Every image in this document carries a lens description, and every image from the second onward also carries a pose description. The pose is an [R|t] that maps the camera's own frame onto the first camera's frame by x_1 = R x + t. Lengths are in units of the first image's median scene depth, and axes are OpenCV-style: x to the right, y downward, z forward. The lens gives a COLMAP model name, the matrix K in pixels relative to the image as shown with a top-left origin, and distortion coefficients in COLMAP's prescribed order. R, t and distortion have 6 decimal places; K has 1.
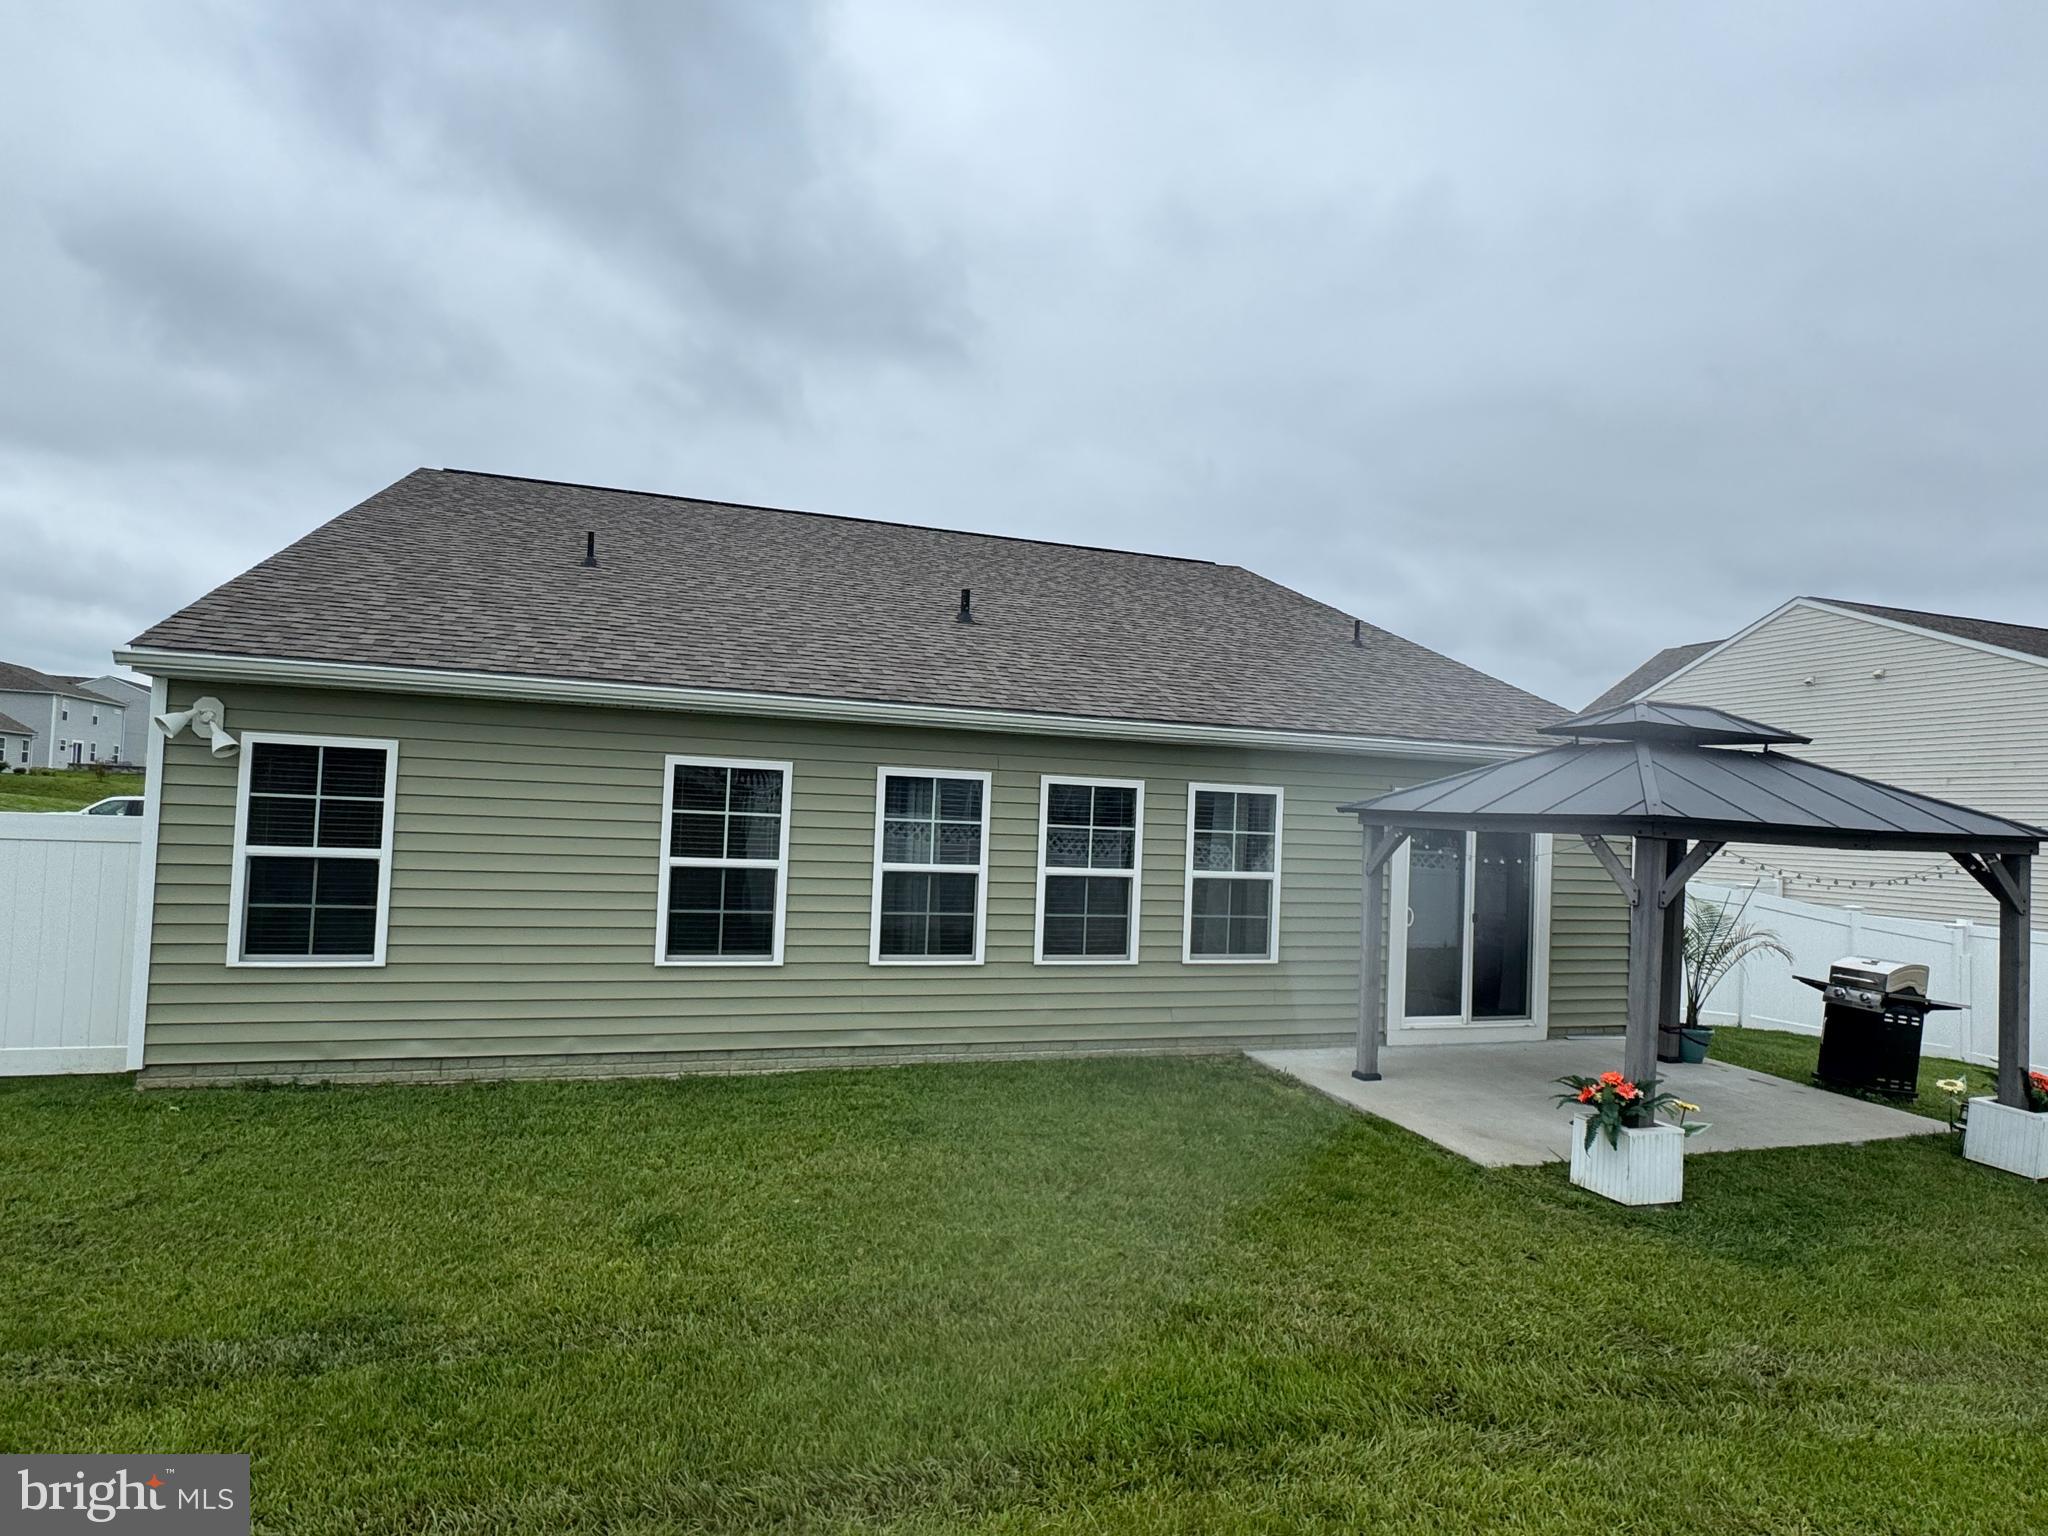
lens RADIAL K [[1133.3, 0, 1024.0], [0, 1133.3, 768.0], [0, 0, 1]] dist [-0.004689, -0.000606]
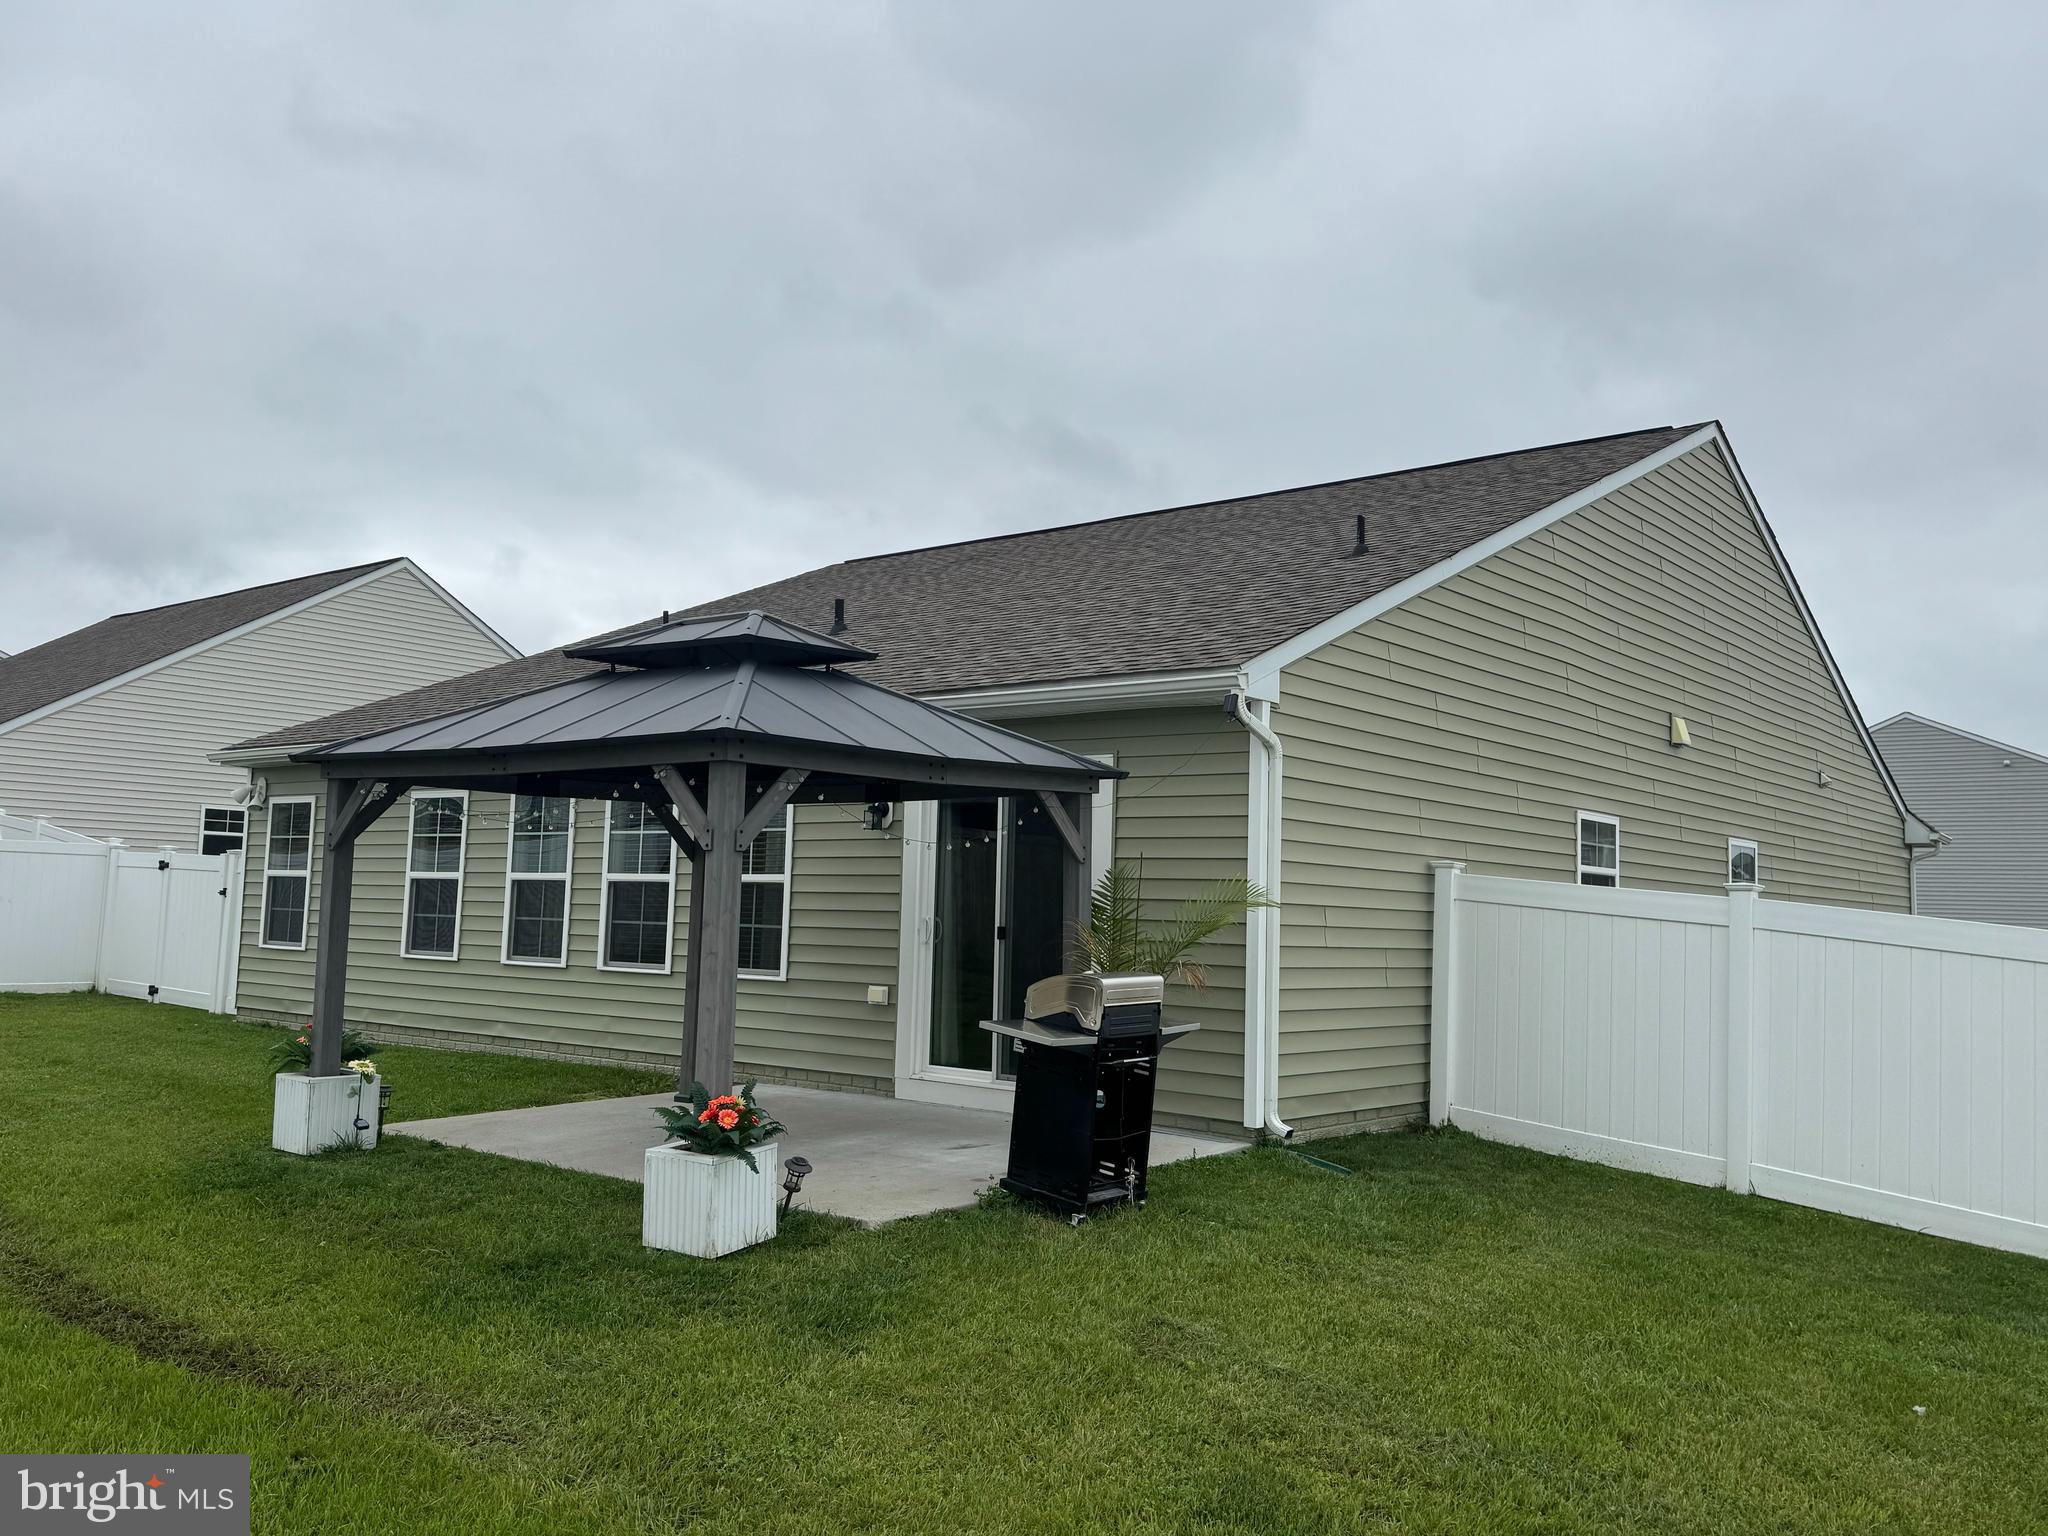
lens RADIAL K [[1689.7, 0, 1024.0], [0, 1689.7, 768.0], [0, 0, 1]] dist [0.001982, 0.000935]
pose [[0.521700, -0.077556, -0.849596, 1.504049], [0.079323, 0.995955, -0.042208, 0.089009], [0.849433, -0.045372, 0.525742, 0.549754]]
